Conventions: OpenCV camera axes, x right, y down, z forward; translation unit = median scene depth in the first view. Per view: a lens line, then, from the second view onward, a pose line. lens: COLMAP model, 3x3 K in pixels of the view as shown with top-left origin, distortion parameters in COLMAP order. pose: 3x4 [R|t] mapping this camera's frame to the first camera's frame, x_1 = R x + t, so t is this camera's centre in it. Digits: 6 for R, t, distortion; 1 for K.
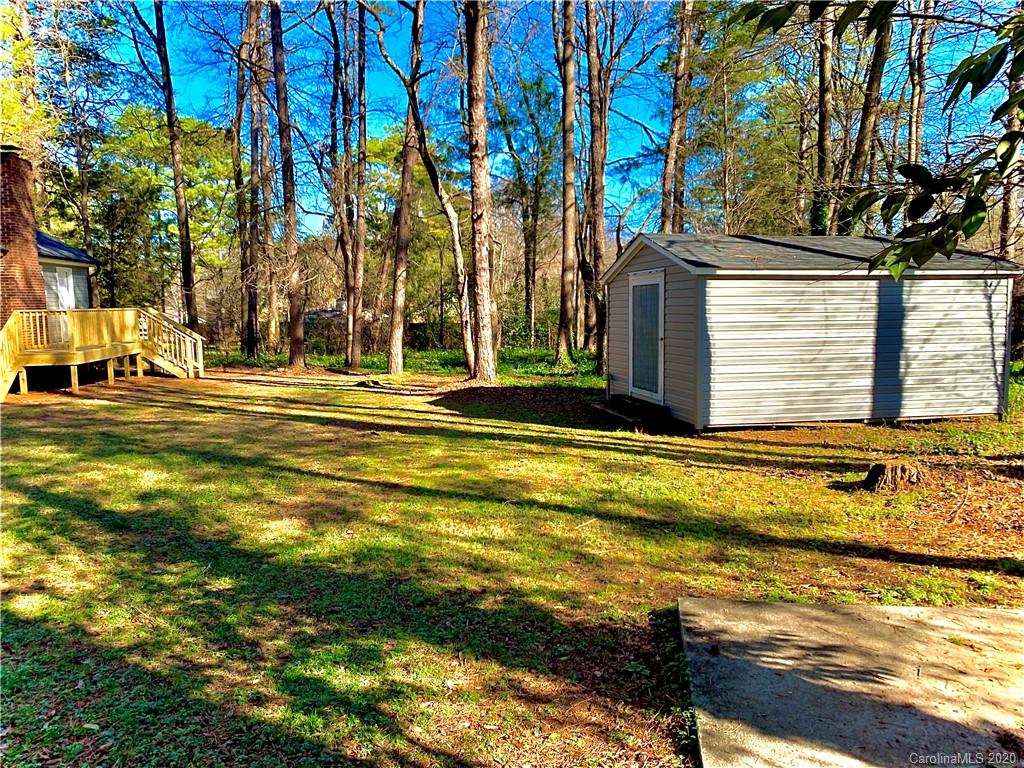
lens RADIAL K [[776.4, 0, 512.0], [0, 776.4, 384.0], [0, 0, 1]] dist [0.008002, -0.000100]
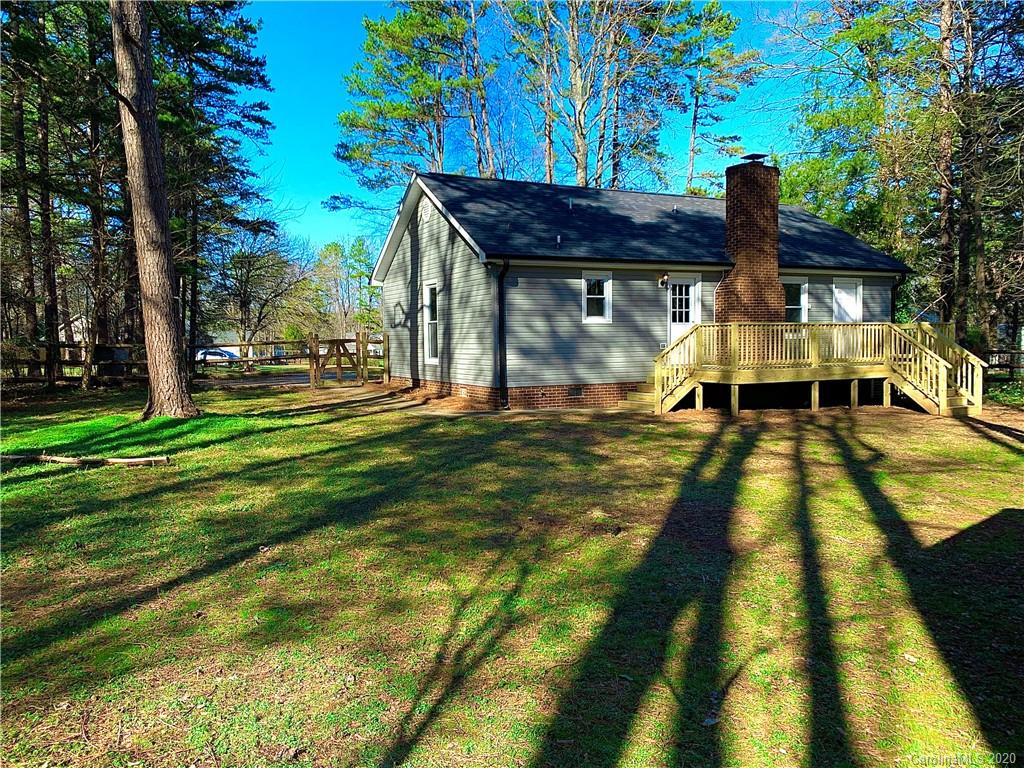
lens RADIAL K [[762.6, 0, 538.7], [0, 762.6, 382.9], [0, 0, 1]] dist [0.039525, -0.000066]
pose [[0.329795, 0.074749, -0.941089, 0.180445], [-0.095278, 0.994406, 0.045595, -0.040512], [0.939232, 0.074628, 0.335072, 0.434237]]
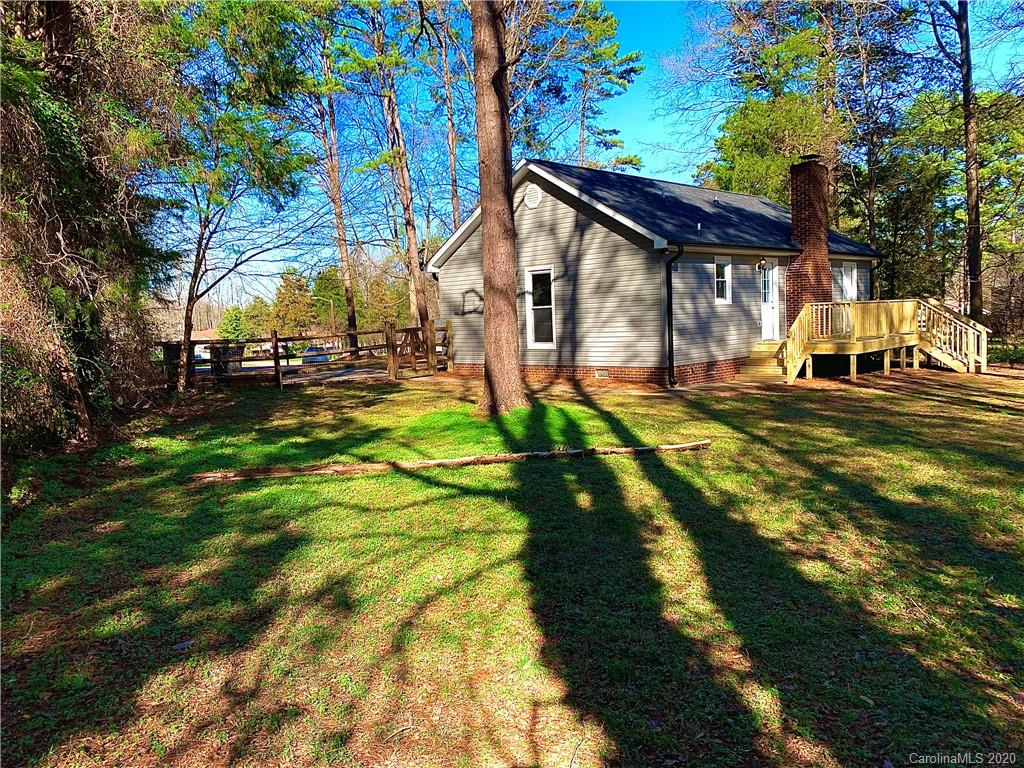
lens RADIAL K [[776.4, 0, 512.0], [0, 776.4, 384.0], [0, 0, 1]] dist [0.008002, -0.000100]
pose [[0.609164, 0.065151, -0.790363, -0.010221], [-0.057118, 0.997636, 0.038214, 0.001574], [0.790984, 0.021866, 0.611445, -0.006657]]
